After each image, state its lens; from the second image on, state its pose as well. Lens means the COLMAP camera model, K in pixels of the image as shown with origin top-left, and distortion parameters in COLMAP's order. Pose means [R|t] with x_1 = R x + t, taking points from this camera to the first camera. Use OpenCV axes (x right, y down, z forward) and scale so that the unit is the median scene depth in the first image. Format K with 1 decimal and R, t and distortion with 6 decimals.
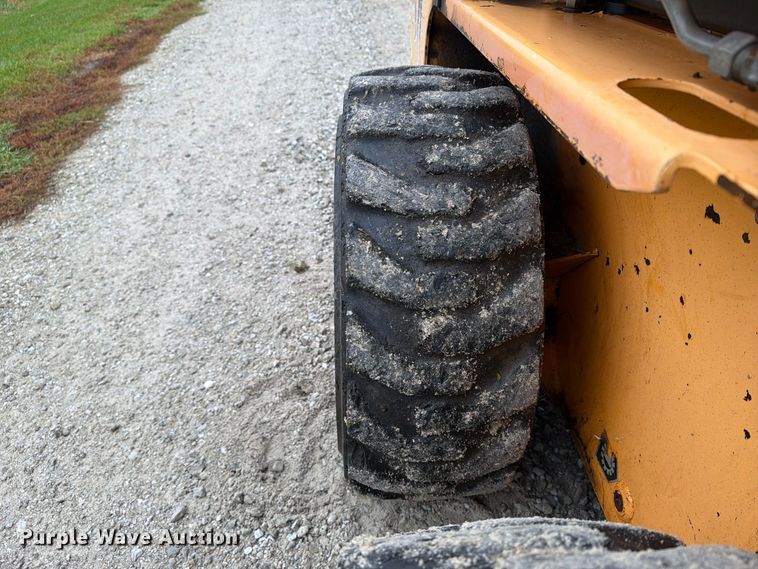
lens RADIAL K [[535.2, 0, 379.0], [0, 535.2, 284.5], [0, 0, 1]] dist [0.004432, -0.004695]
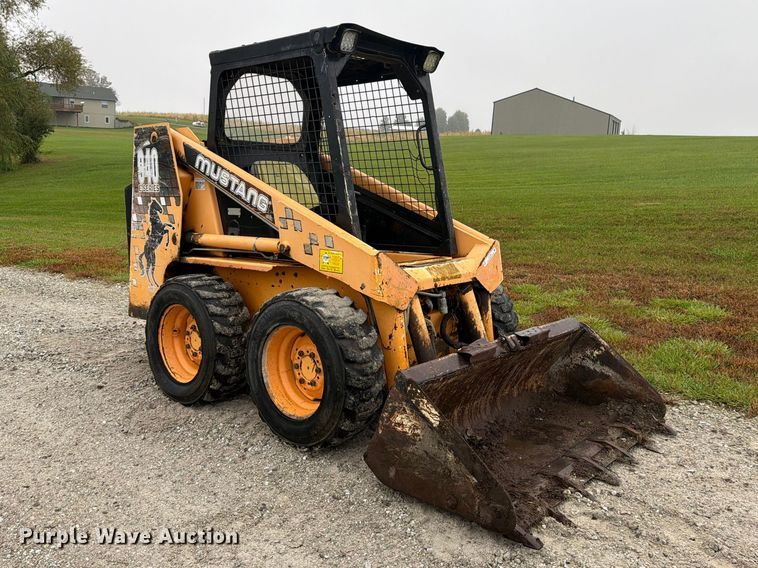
lens RADIAL K [[661.1, 0, 369.1], [0, 661.1, 272.2], [0, 0, 1]] dist [0.012354, -0.005647]
pose [[0.685217, -0.074084, 0.724561, -0.635104], [0.400200, 0.869477, -0.289568, 0.369486], [-0.608537, 0.488387, 0.625429, -0.691908]]
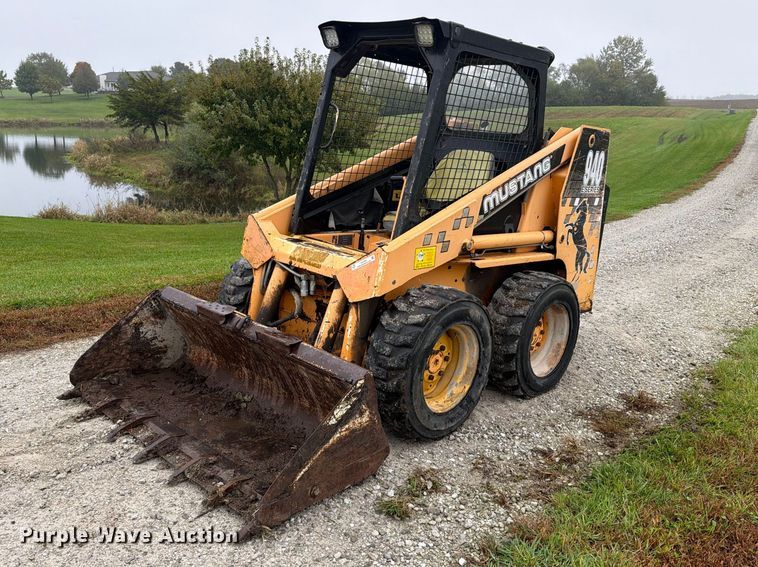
lens RADIAL K [[661.1, 0, 369.1], [0, 661.1, 271.7], [0, 0, 1]] dist [0.012354, -0.005647]
pose [[0.694999, 0.224134, -0.683184, 1.046876], [-0.485204, 0.847408, -0.215583, 0.312506], [0.530616, 0.481314, 0.697699, -0.781687]]
